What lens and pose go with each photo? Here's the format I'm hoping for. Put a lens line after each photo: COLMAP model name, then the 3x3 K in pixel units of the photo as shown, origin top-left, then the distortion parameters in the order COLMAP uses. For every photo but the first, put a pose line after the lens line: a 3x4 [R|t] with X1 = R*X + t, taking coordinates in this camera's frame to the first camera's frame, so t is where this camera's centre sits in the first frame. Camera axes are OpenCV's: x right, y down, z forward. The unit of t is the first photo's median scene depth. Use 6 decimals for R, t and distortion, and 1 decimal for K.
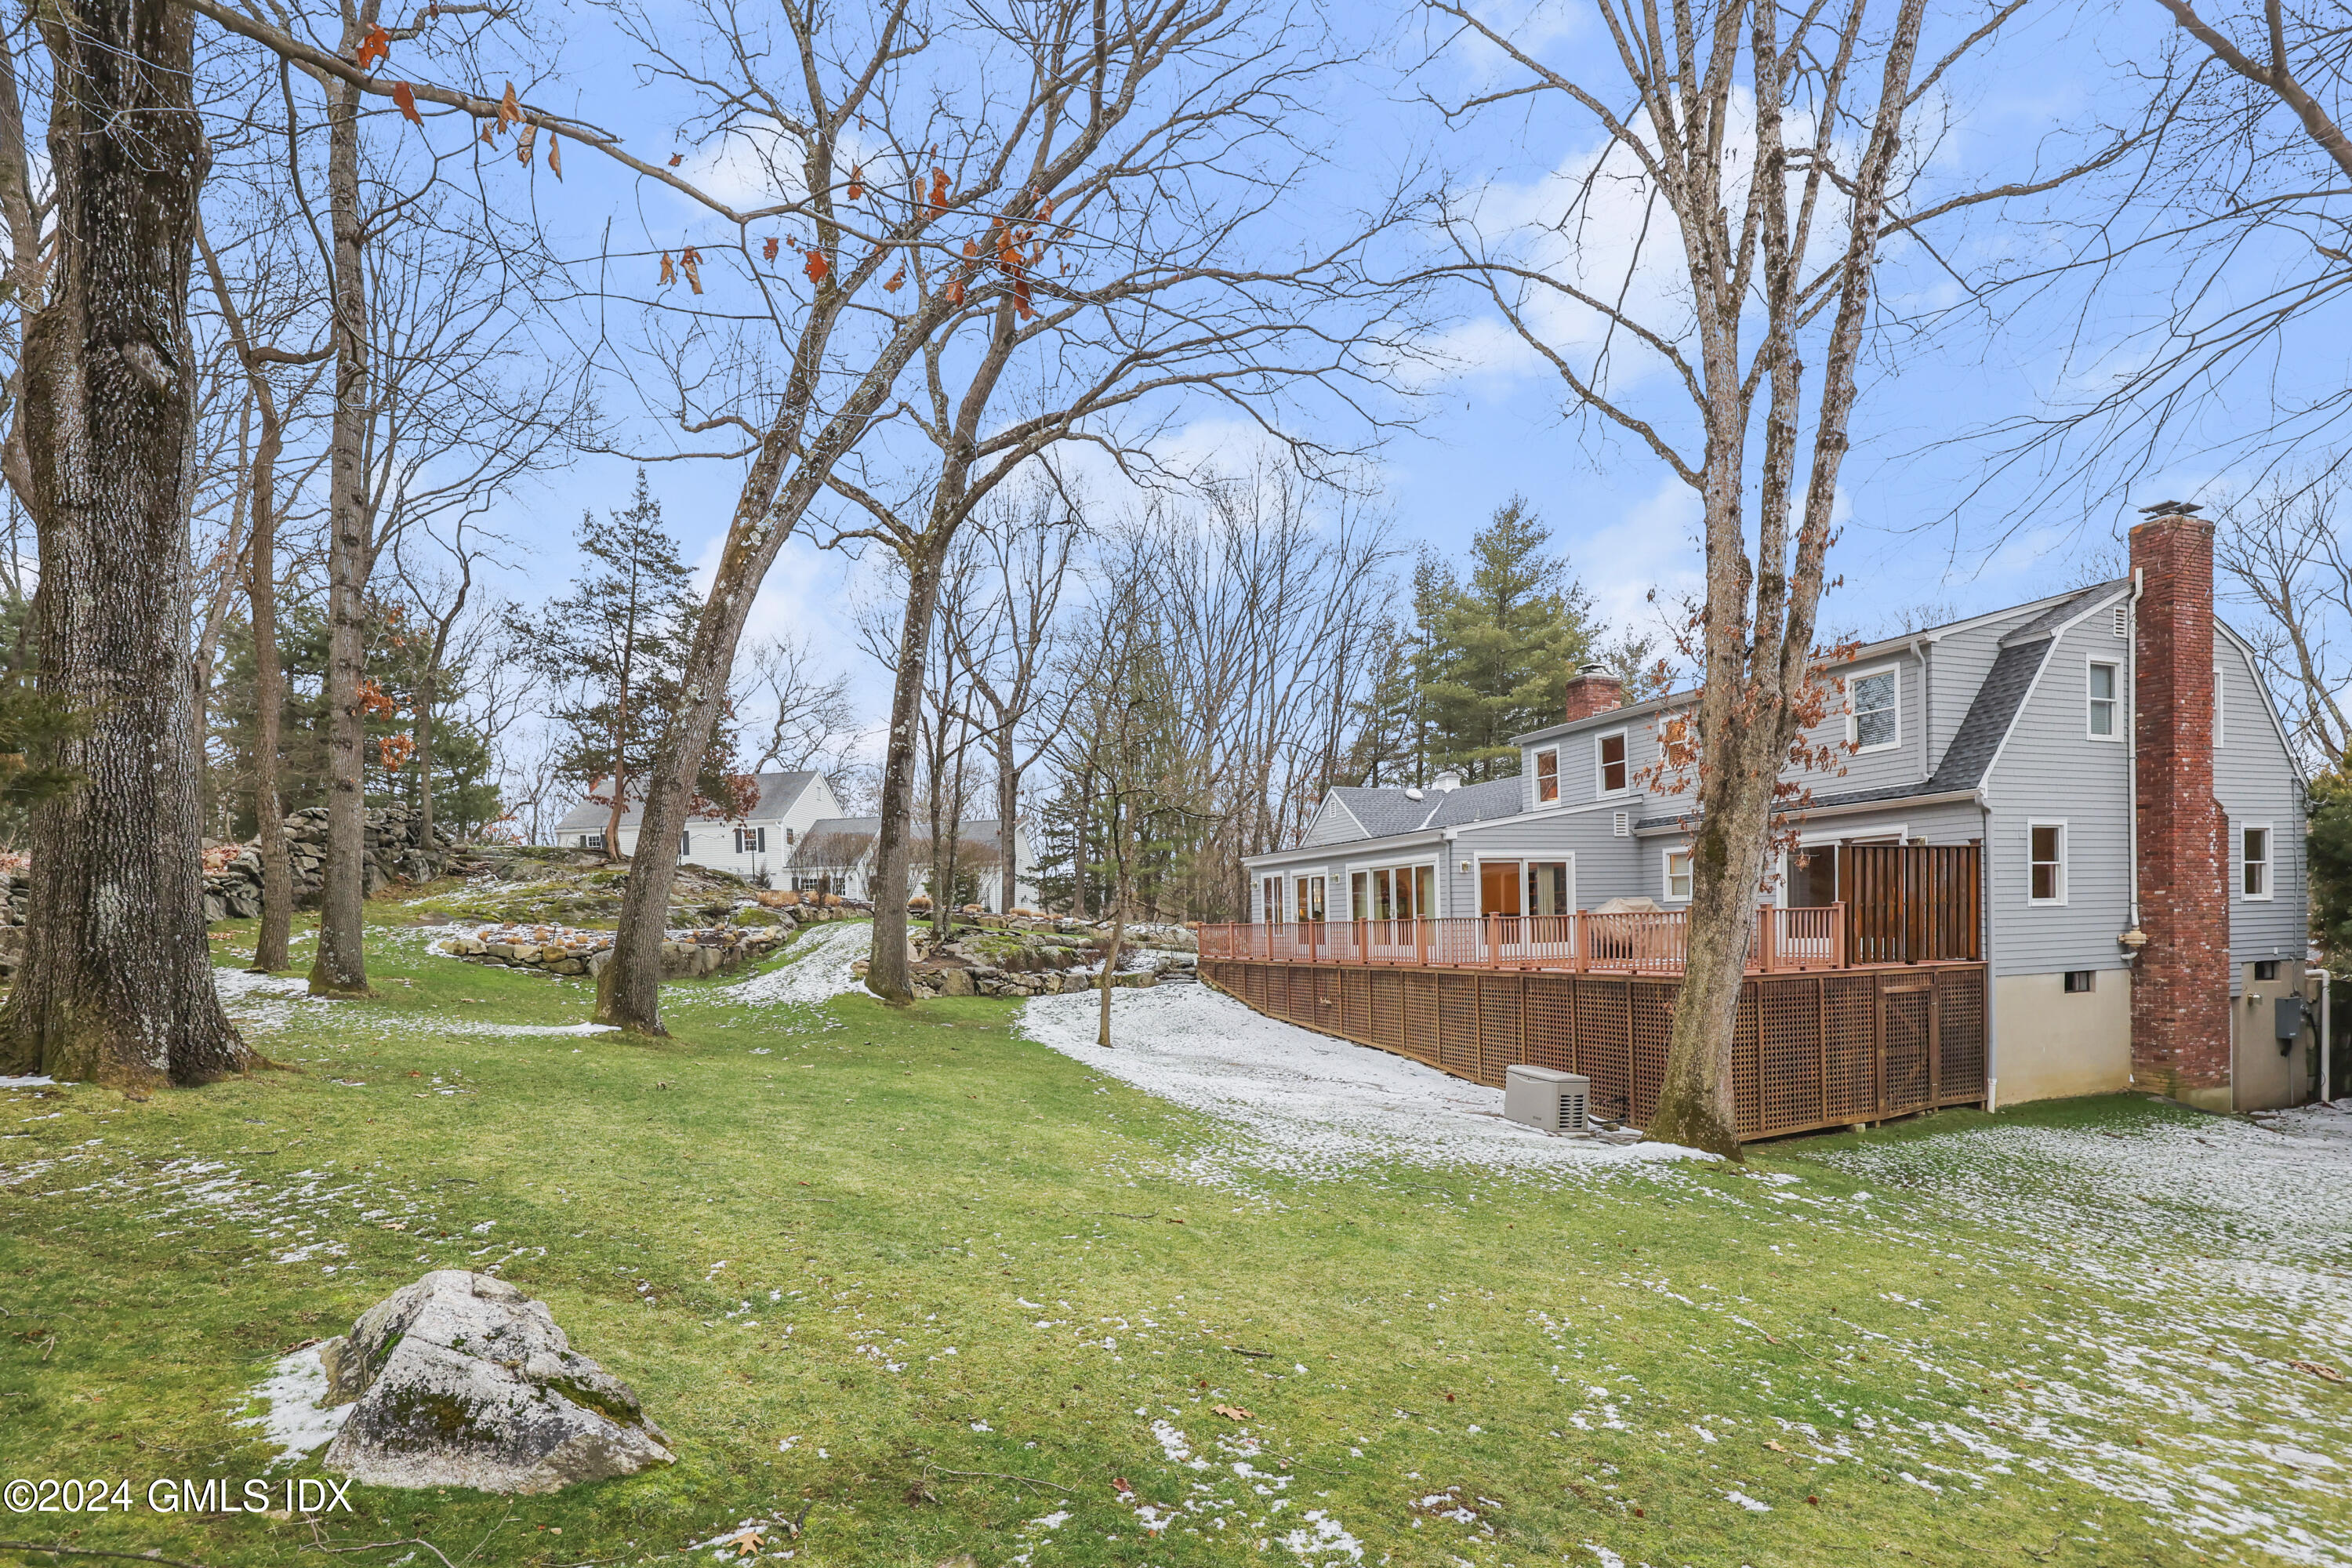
lens RADIAL K [[1136.2, 0, 1174.4], [0, 1136.2, 951.4], [0, 0, 1]] dist [0.022795, -0.000017]
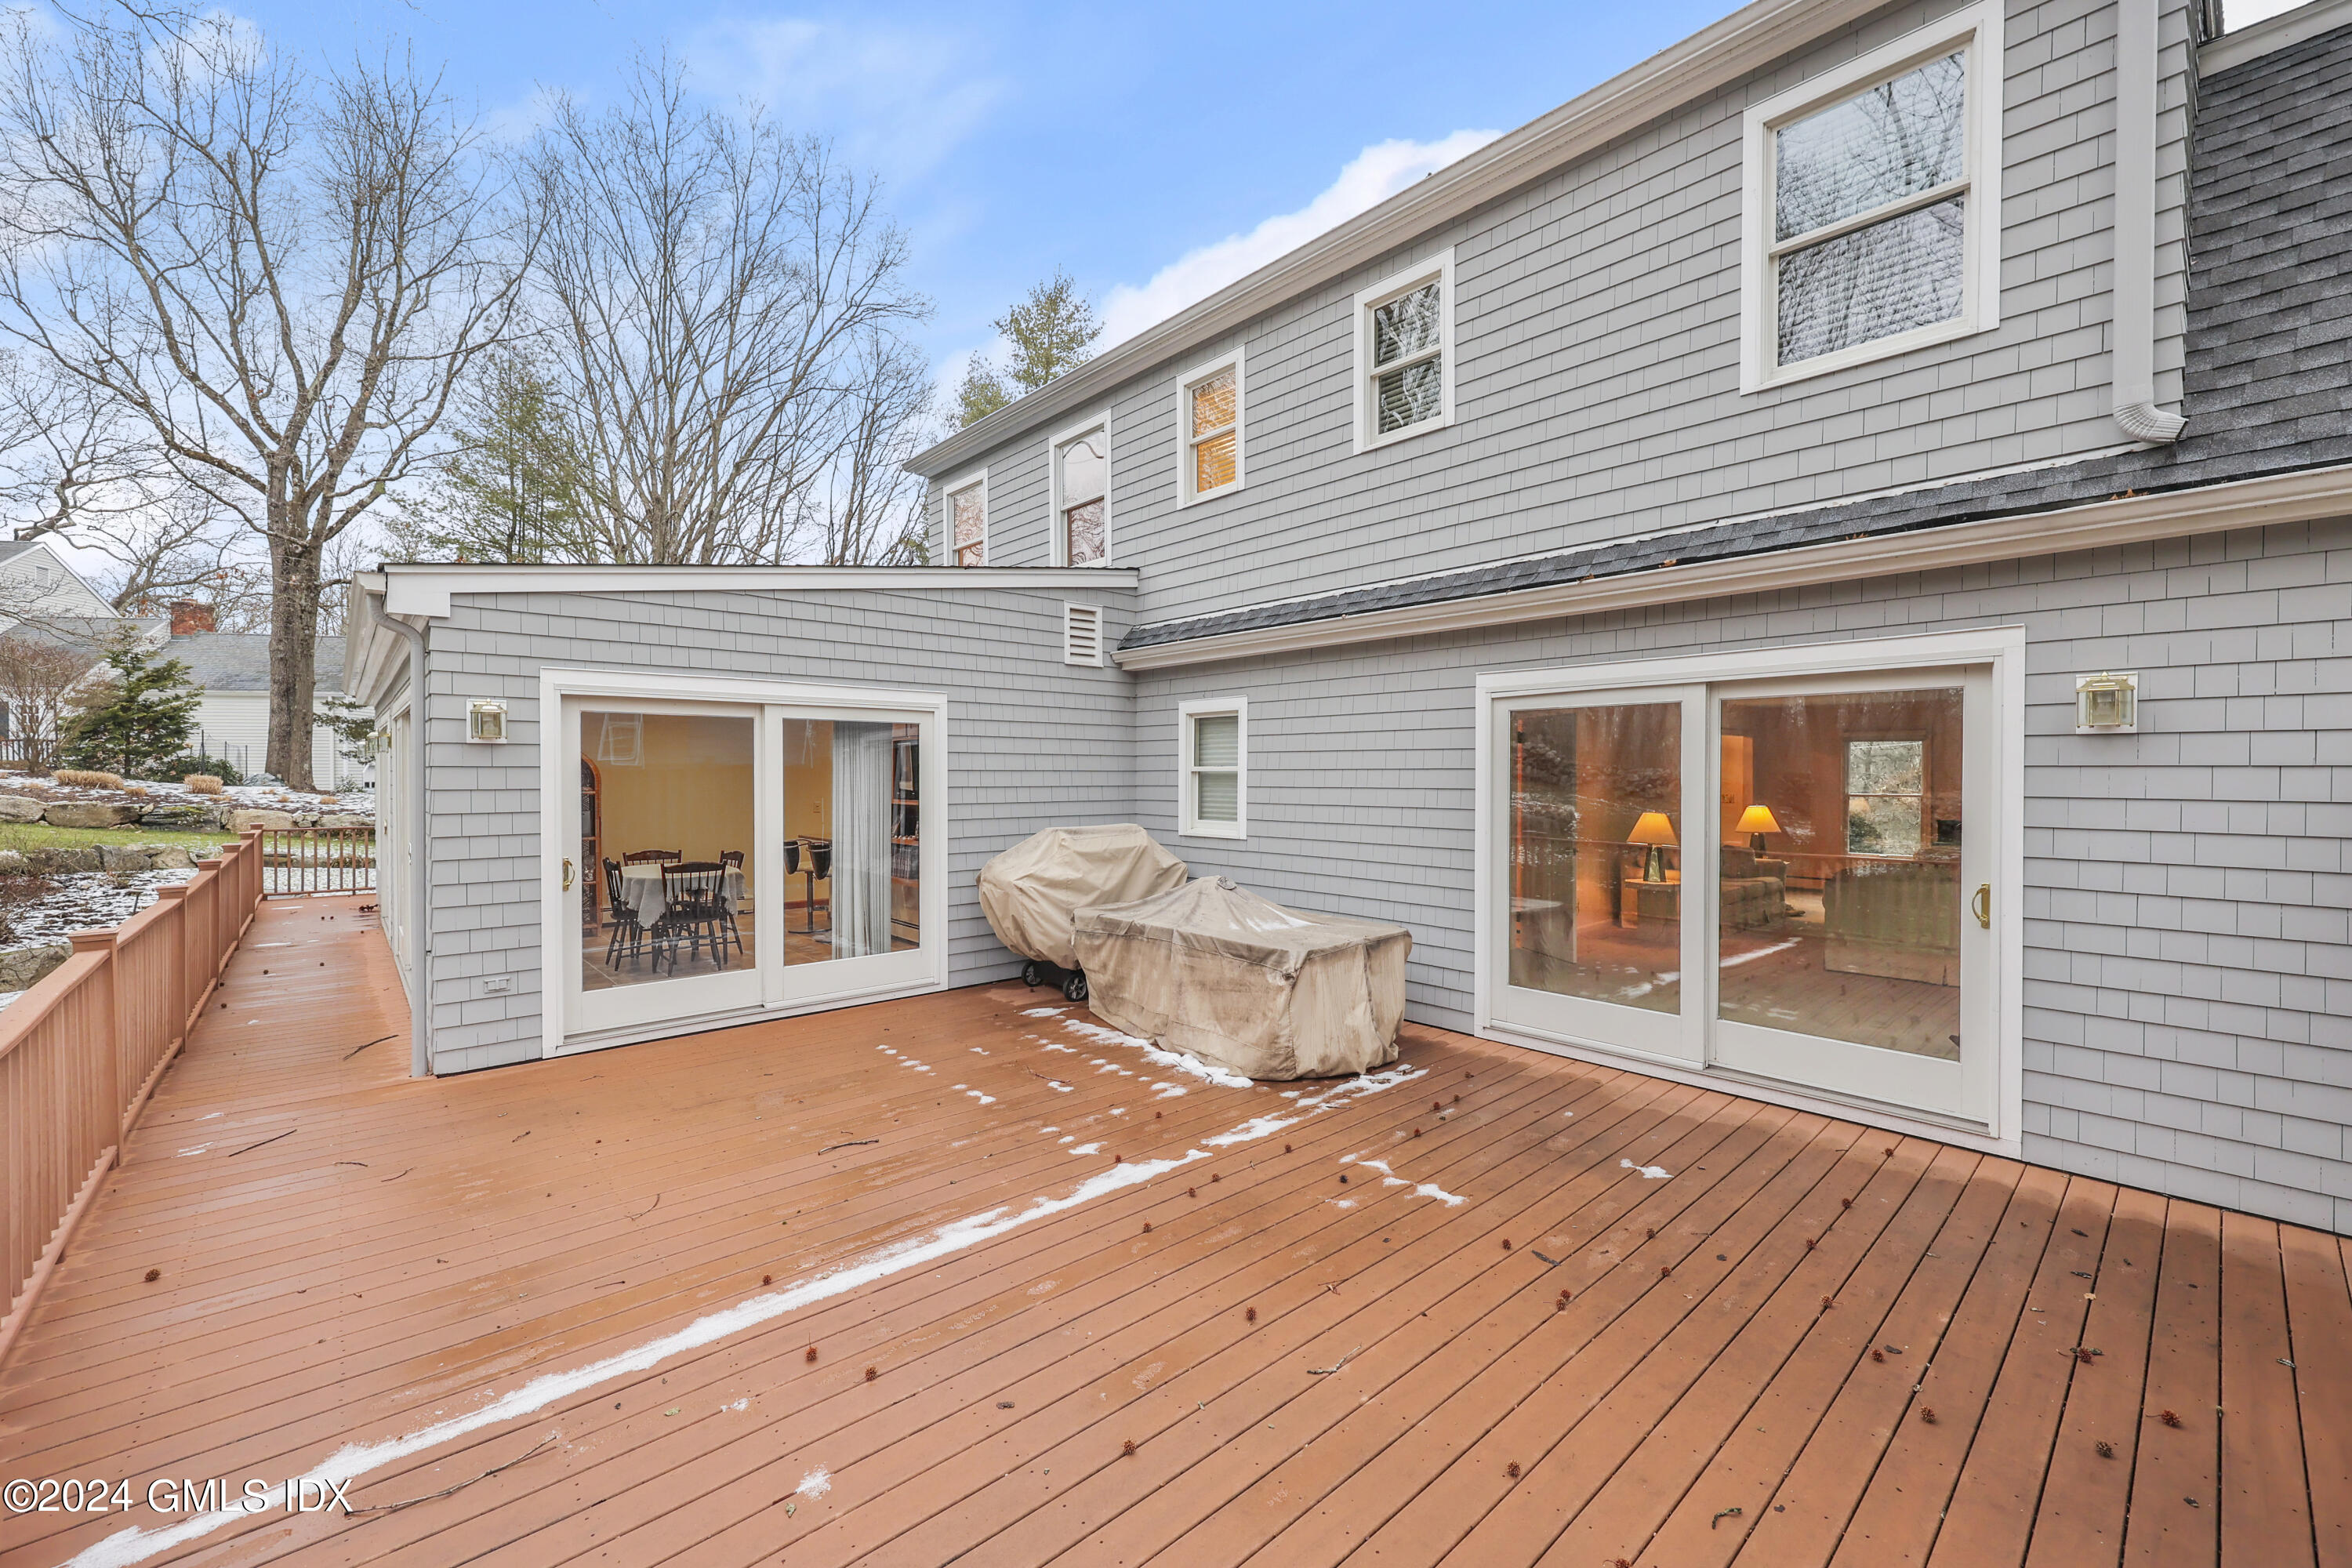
lens RADIAL K [[964.0, 0, 1186.4], [0, 964.0, 784.7], [0, 0, 1]] dist [-0.001271, -0.000528]
pose [[0.931367, 0.020375, 0.363511, 0.320530], [-0.015368, 0.999743, -0.016662, -0.057356], [-0.363757, 0.009932, 0.931441, 0.712302]]
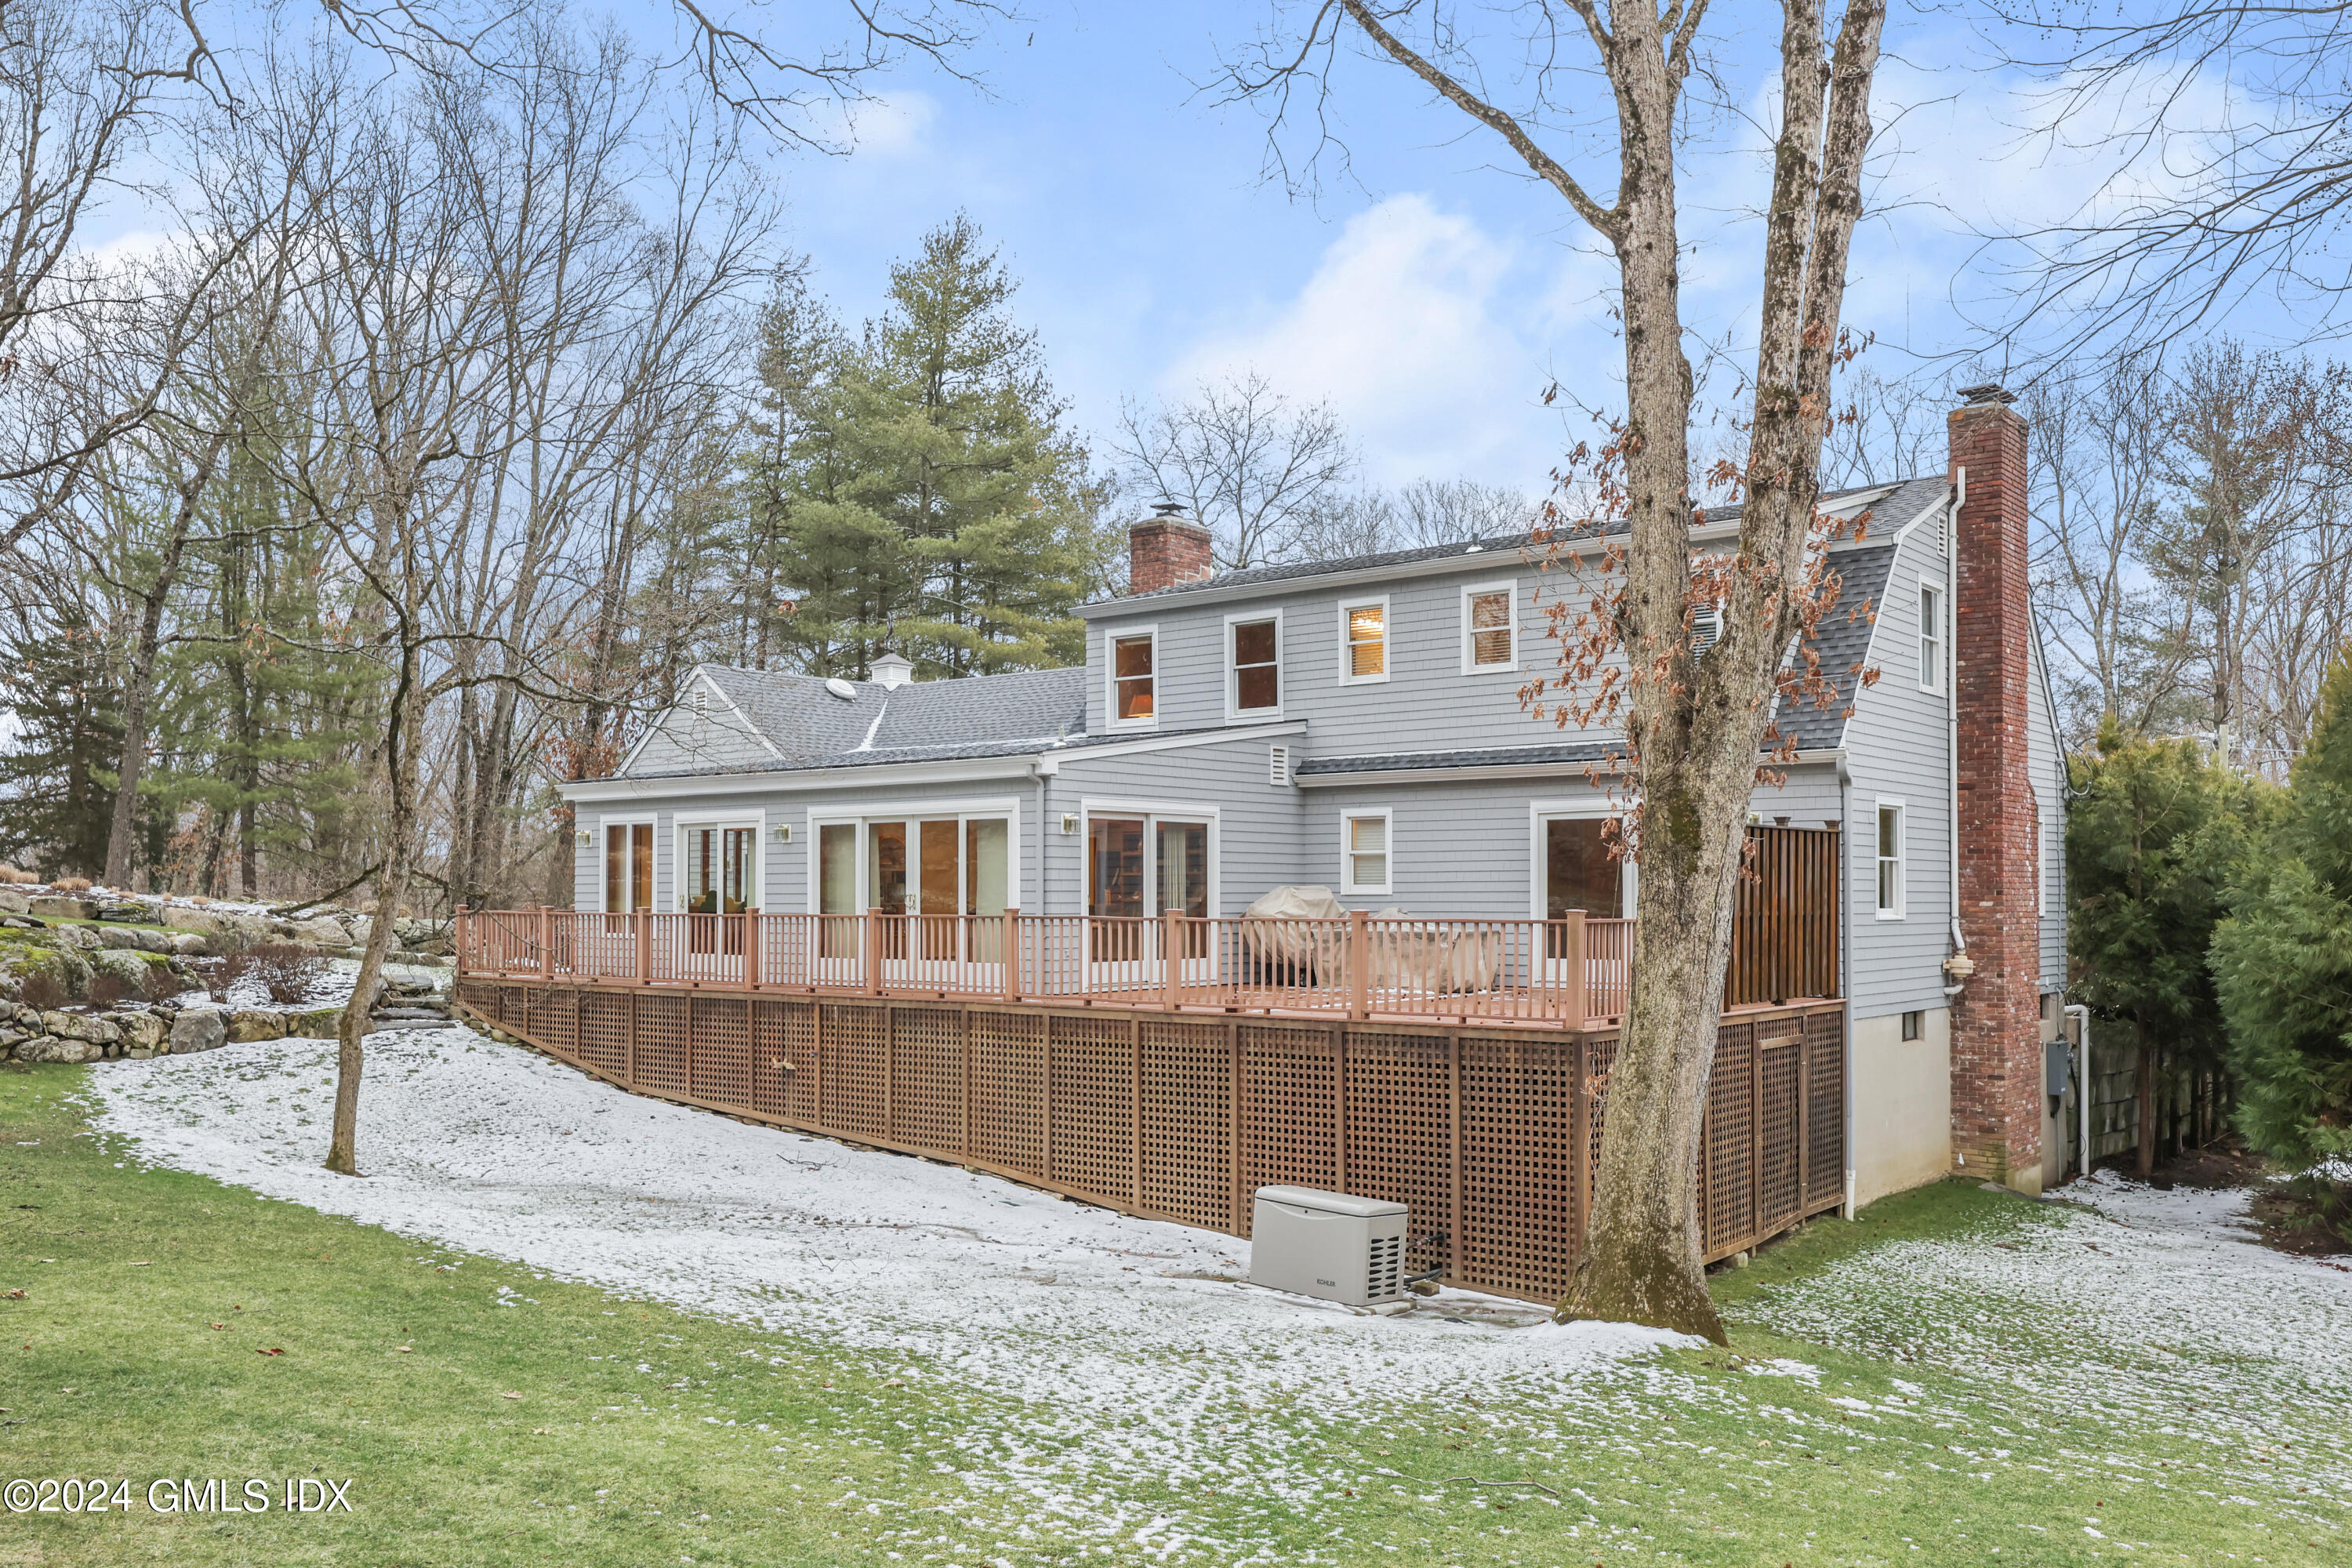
lens RADIAL K [[1868.1, 0, 1176.6], [0, 1868.1, 848.1], [0, 0, 1]] dist [0.015675, 0.008527]
pose [[0.875368, 0.037211, 0.482024, -0.144381], [-0.010980, 0.998307, -0.057127, -0.010099], [-0.483333, 0.044715, 0.874294, 0.162197]]
